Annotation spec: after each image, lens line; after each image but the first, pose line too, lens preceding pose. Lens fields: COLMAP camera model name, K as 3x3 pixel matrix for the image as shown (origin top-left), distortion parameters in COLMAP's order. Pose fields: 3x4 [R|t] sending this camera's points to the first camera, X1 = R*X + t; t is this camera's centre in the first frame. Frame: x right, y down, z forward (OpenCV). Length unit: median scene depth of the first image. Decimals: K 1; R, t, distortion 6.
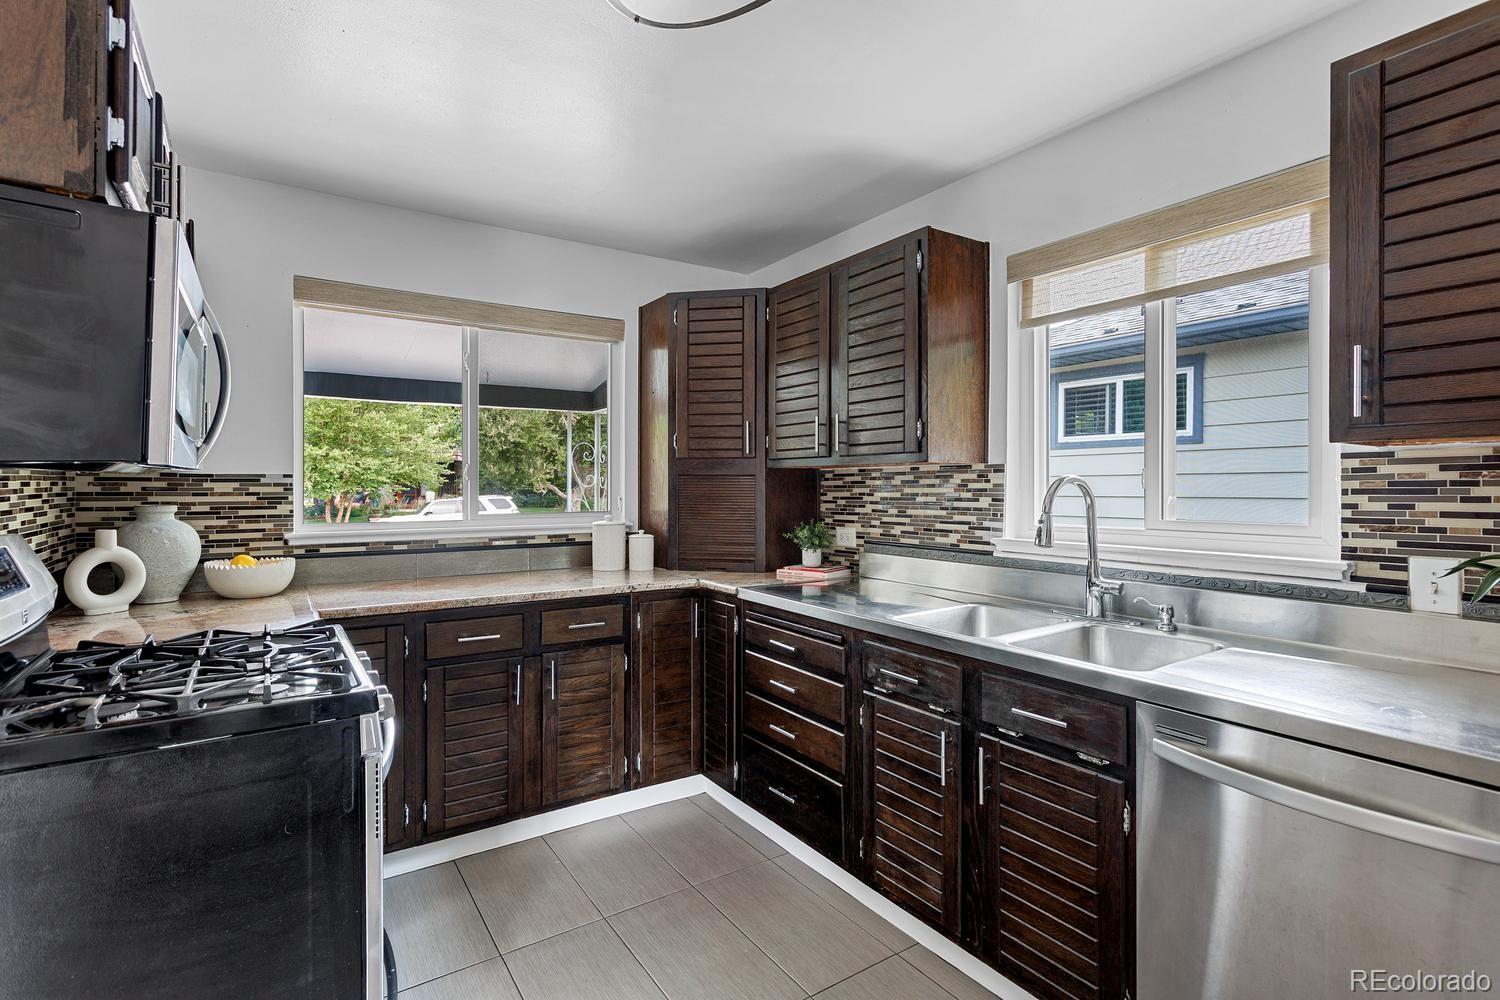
lens RADIAL K [[720.2, 0, 748.0], [0, 720.2, 495.8], [0, 0, 1]] dist [0.002891, 0.001482]
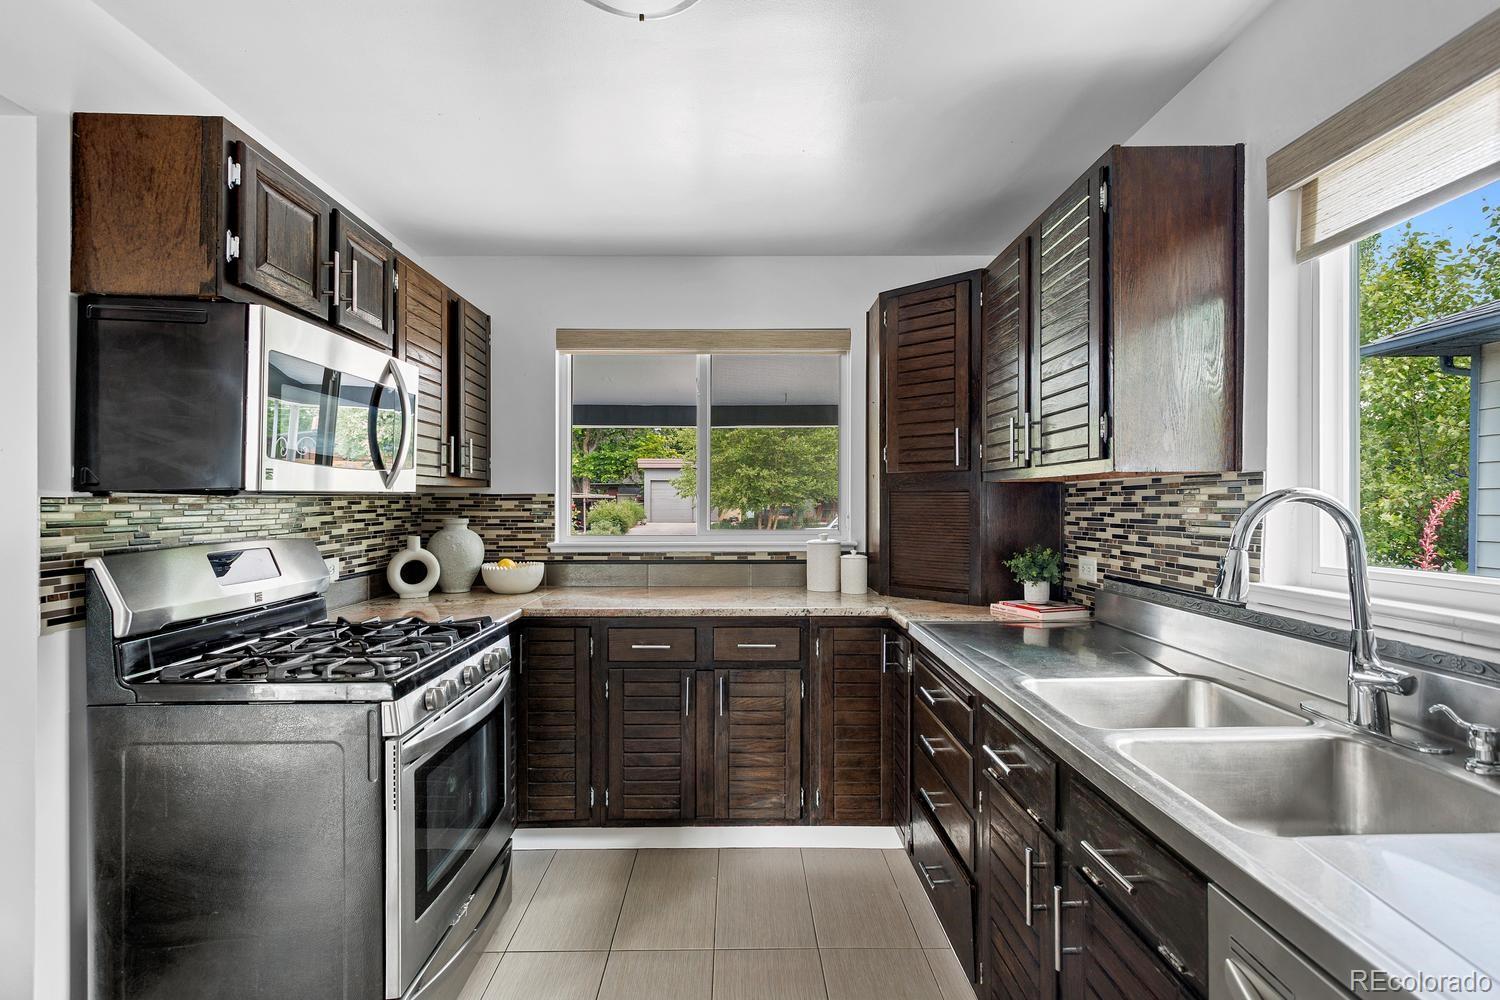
lens RADIAL K [[720.2, 0, 740.7], [0, 720.2, 508.9], [0, 0, 1]] dist [0.002891, 0.001482]
pose [[0.835743, 0.004993, -0.549098, 0.298186], [-0.006454, 0.999979, -0.000729, -0.005846], [0.549083, 0.004153, 0.835757, 0.169984]]
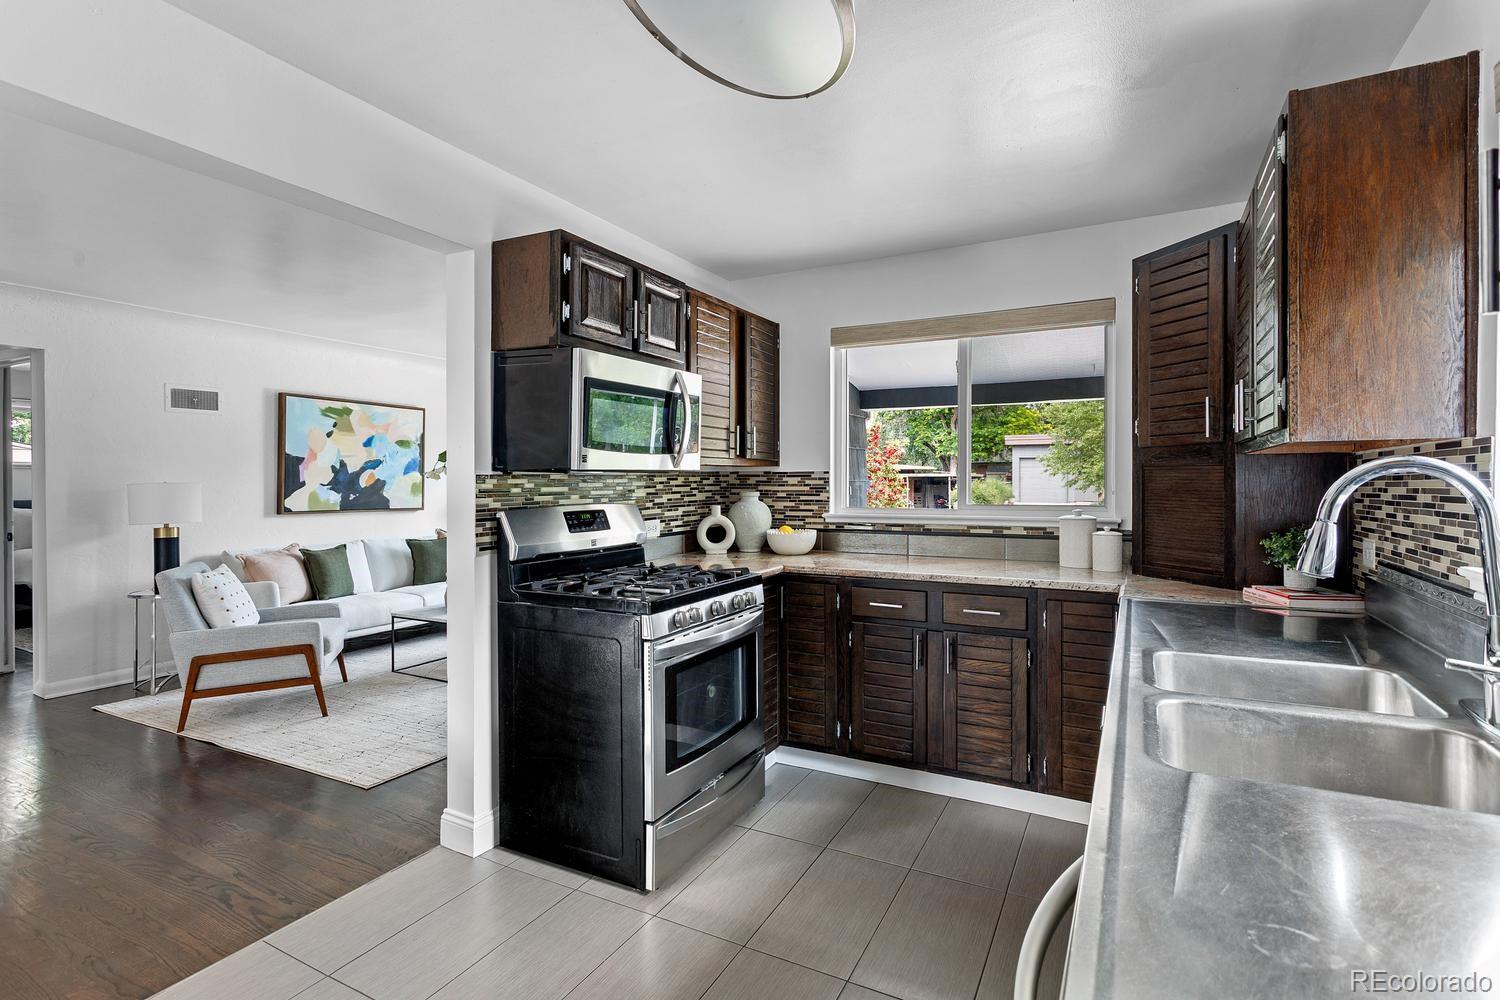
lens RADIAL K [[720.2, 0, 749.8], [0, 720.2, 489.2], [0, 0, 1]] dist [0.002891, 0.001482]
pose [[0.473752, 0.009070, -0.880611, 0.540641], [-0.009461, 0.999942, 0.005209, -0.000781], [0.880607, 0.005863, 0.473810, 0.210027]]
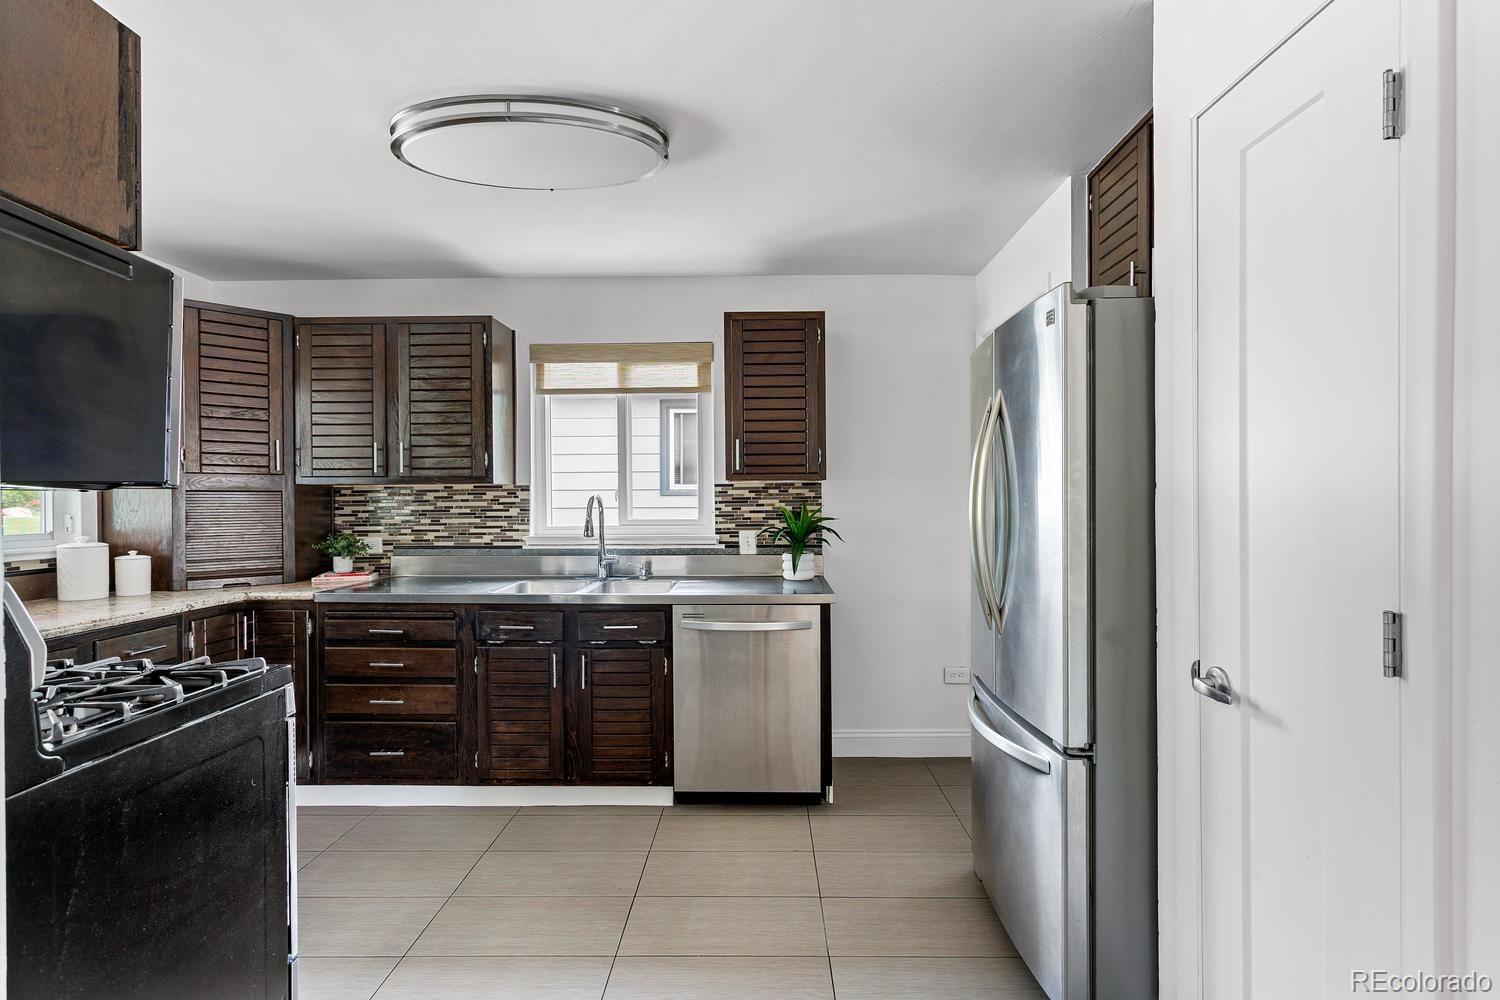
lens RADIAL K [[720.2, 0, 745.6], [0, 720.2, 506.0], [0, 0, 1]] dist [0.002891, 0.001482]
pose [[0.576132, -0.010283, 0.817292, -0.549794], [0.015216, 0.999883, 0.001855, 0.001589], [-0.817215, 0.011367, 0.576221, -0.189739]]
